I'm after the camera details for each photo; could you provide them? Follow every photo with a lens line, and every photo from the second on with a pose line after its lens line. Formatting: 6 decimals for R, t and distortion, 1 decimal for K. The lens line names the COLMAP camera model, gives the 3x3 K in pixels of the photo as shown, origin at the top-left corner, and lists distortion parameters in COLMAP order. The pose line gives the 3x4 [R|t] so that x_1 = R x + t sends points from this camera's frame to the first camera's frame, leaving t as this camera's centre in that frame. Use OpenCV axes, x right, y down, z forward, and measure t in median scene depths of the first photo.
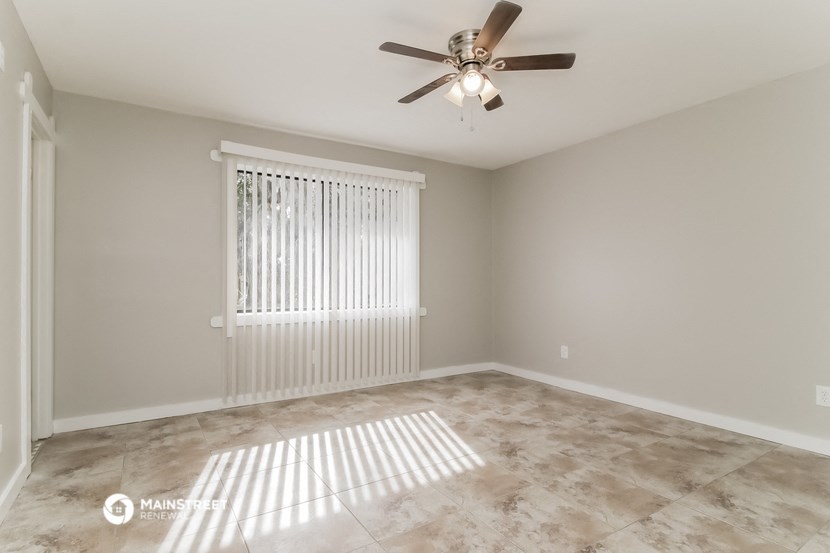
lens RADIAL K [[425.0, 0, 415.0], [0, 425.0, 277.9], [0, 0, 1]] dist [-0.001553, 0.000099]
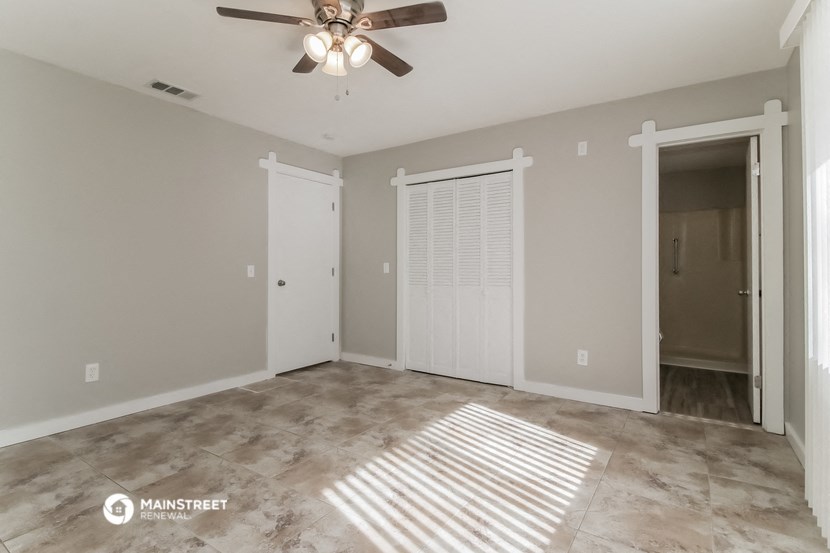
lens RADIAL K [[425.0, 0, 414.3], [0, 425.0, 273.3], [0, 0, 1]] dist [-0.001553, 0.000099]
pose [[-0.916929, -0.001378, -0.399048, 0.331261], [-0.000794, 0.999998, -0.001629, 0.010603], [0.399050, -0.001176, -0.916929, 1.831362]]
